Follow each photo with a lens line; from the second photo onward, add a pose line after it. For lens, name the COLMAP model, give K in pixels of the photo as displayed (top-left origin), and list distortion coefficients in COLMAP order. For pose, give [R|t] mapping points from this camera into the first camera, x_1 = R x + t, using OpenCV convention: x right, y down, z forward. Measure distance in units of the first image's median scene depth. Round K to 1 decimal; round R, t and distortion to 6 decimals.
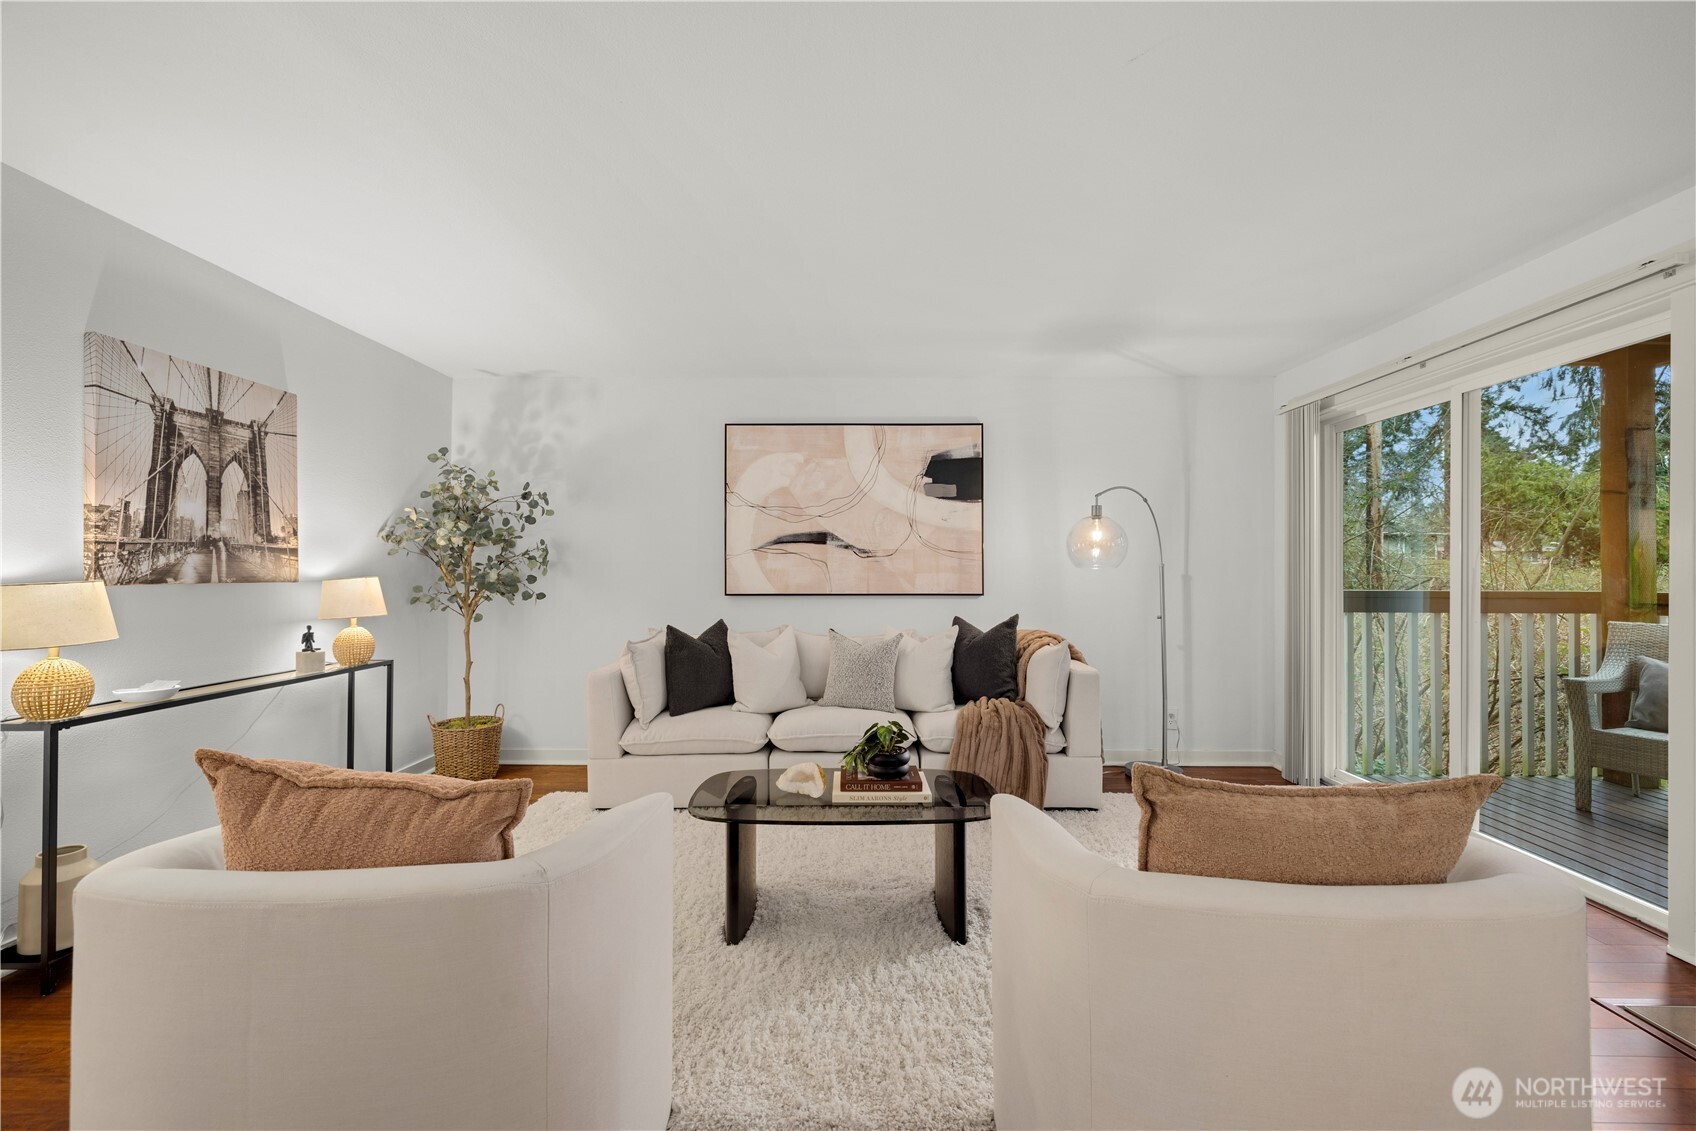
lens RADIAL K [[713.0, 0, 856.1], [0, 713.0, 563.7], [0, 0, 1]] dist [-0.001199, -0.000035]
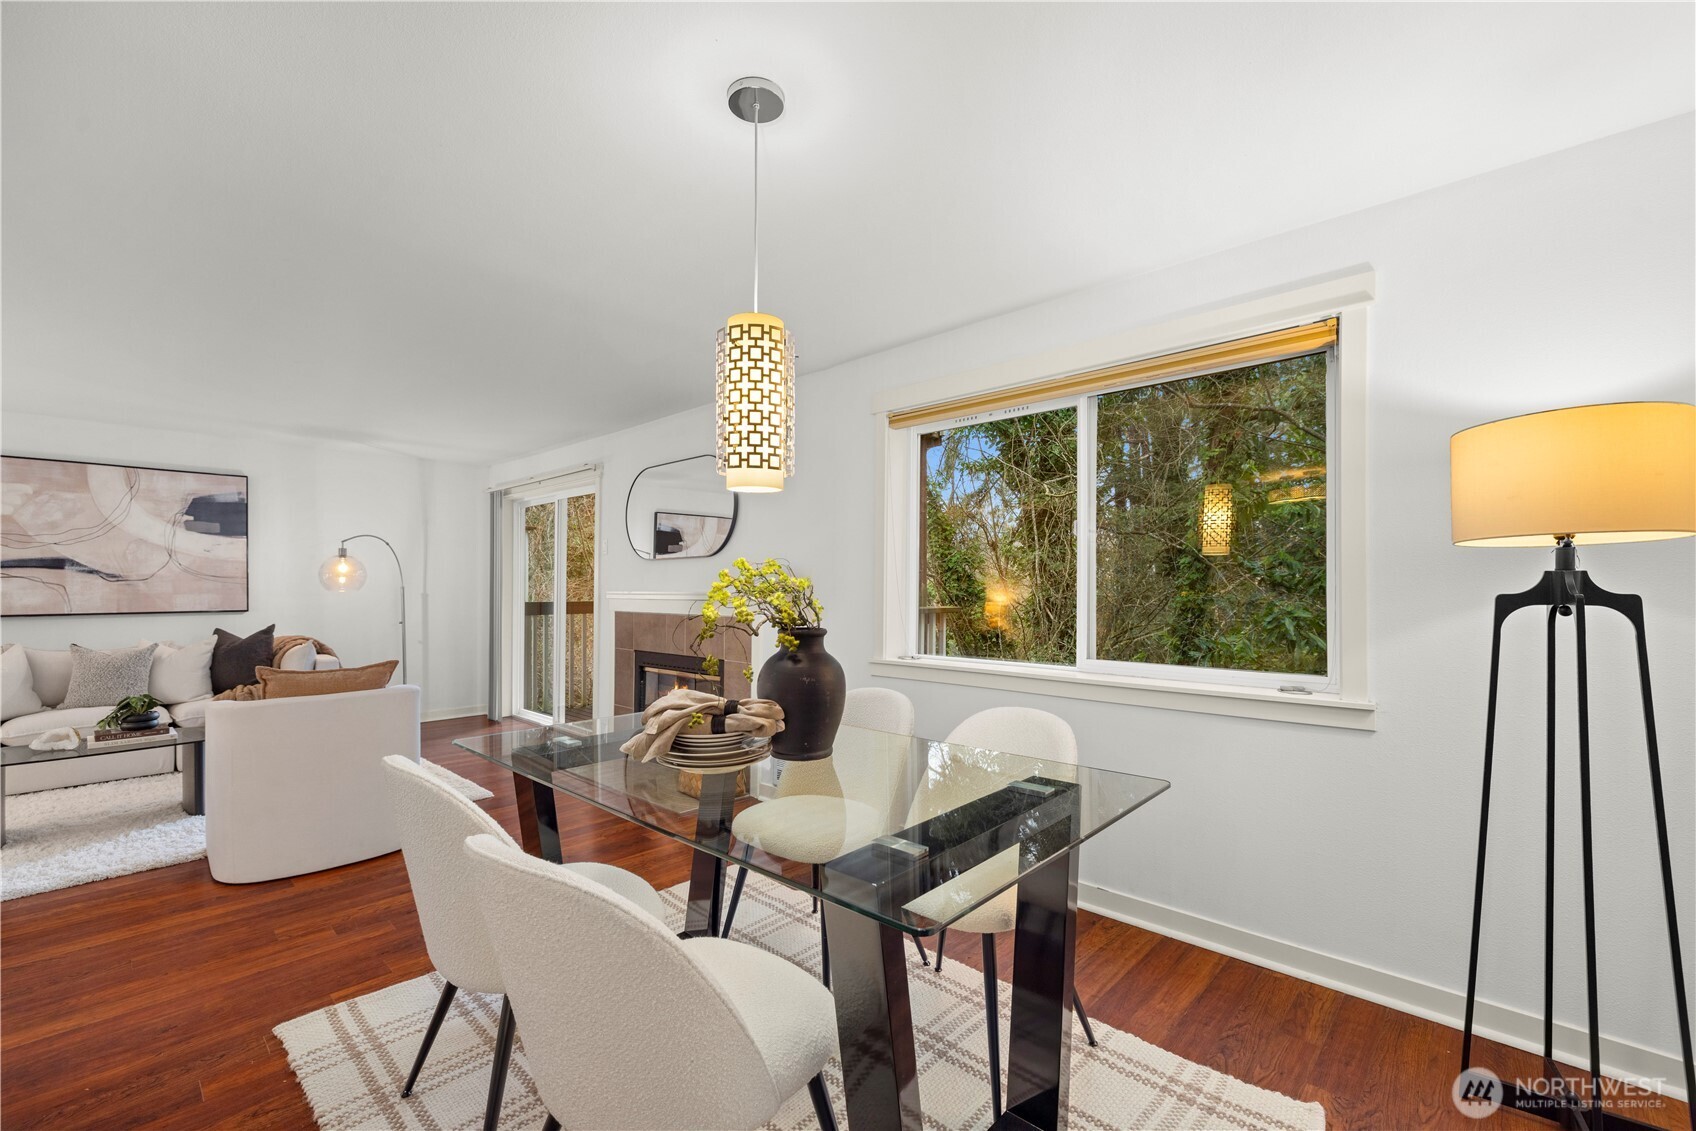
lens RADIAL K [[713.0, 0, 858.9], [0, 713.0, 583.4], [0, 0, 1]] dist [-0.001199, -0.000035]
pose [[0.676761, -0.000505, 0.736203, -0.022918], [-0.008200, 0.999933, 0.008223, -0.028327], [-0.736157, -0.011602, 0.676711, -0.756624]]
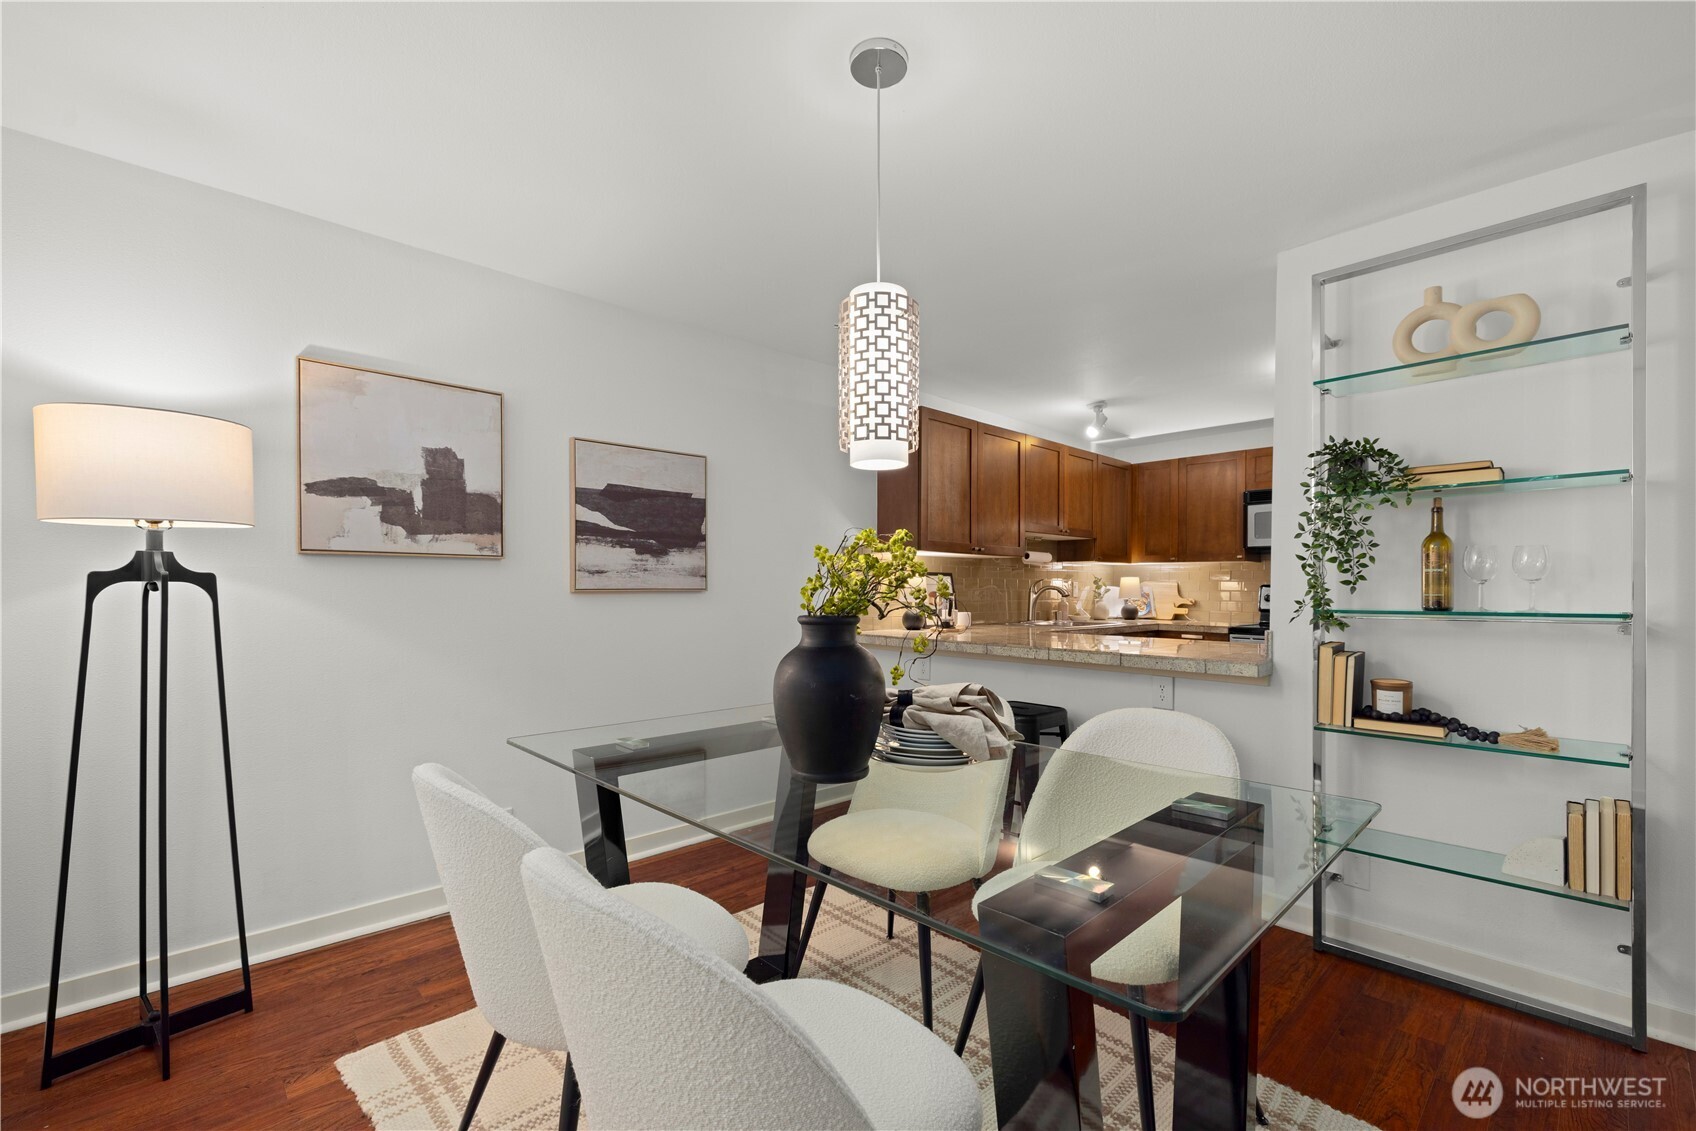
lens RADIAL K [[713.0, 0, 852.9], [0, 713.0, 598.7], [0, 0, 1]] dist [-0.001199, -0.000035]
pose [[-0.719112, 0.006167, -0.694867, 0.566843], [0.006104, 0.999978, 0.002558, -0.002550], [0.694868, -0.002402, -0.719134, -0.116444]]
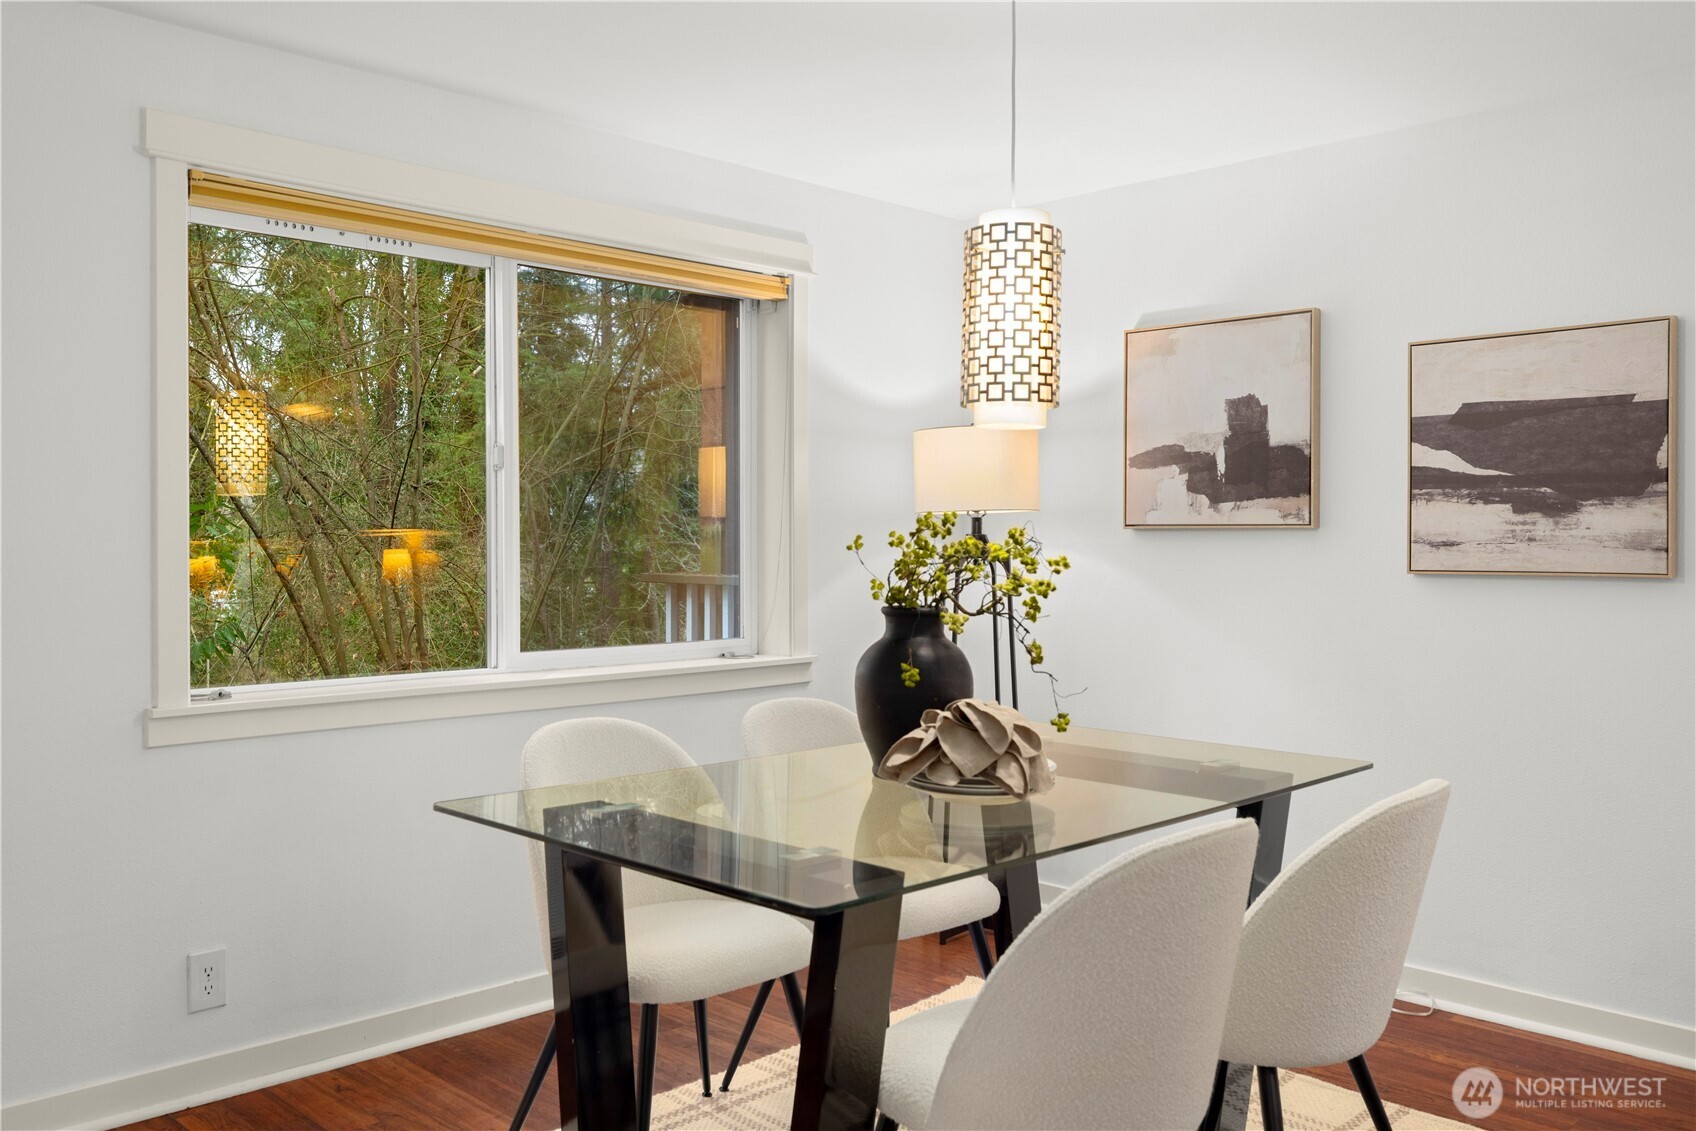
lens RADIAL K [[1402.3, 0, 798.1], [0, 1402.3, 546.6], [0, 0, 1]] dist [-0.004311, 0.022442]
pose [[-0.692121, -0.008930, 0.721726, -0.168178], [-0.014931, 0.999887, -0.001946, -0.020911], [-0.721627, -0.012123, -0.692176, 0.135272]]
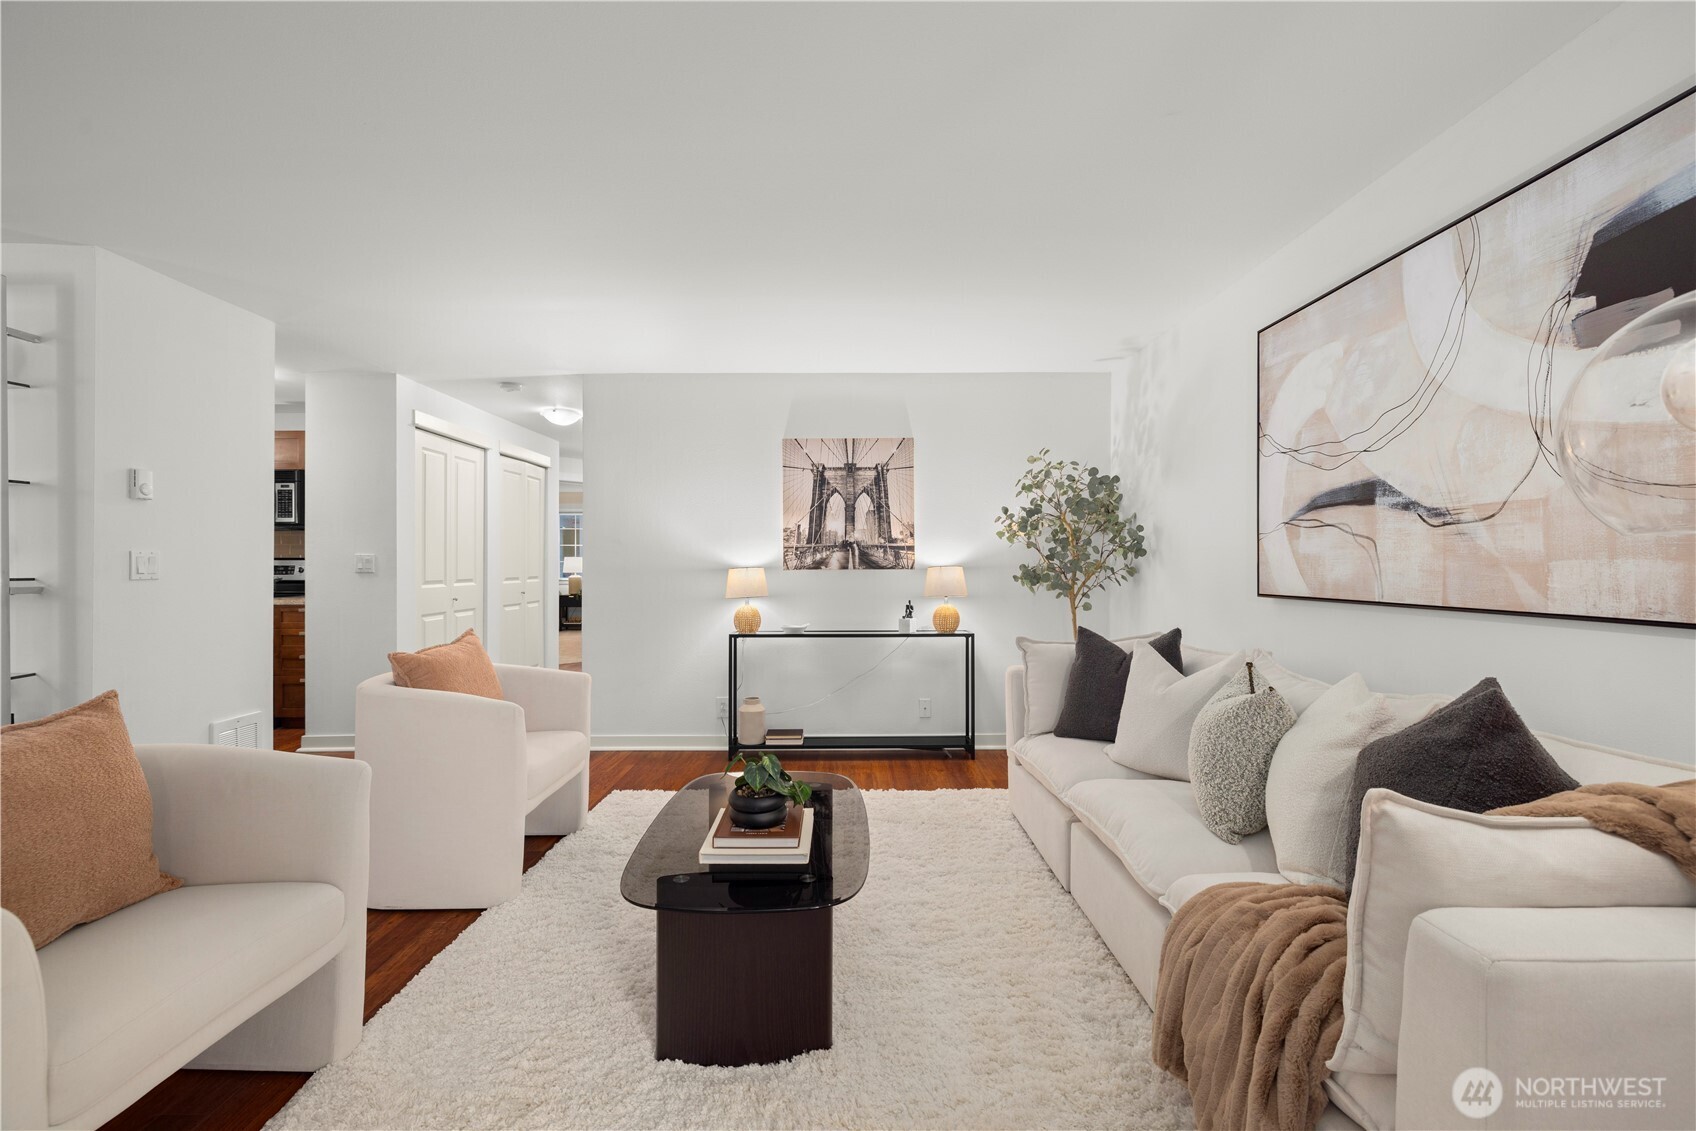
lens RADIAL K [[713.0, 0, 849.9], [0, 713.0, 565.4], [0, 0, 1]] dist [-0.001199, -0.000035]
pose [[0.007098, 0.001946, -0.999973, 0.528934], [0.016133, 0.999868, 0.002061, 0.010643], [0.999845, -0.016147, 0.007066, 0.708761]]
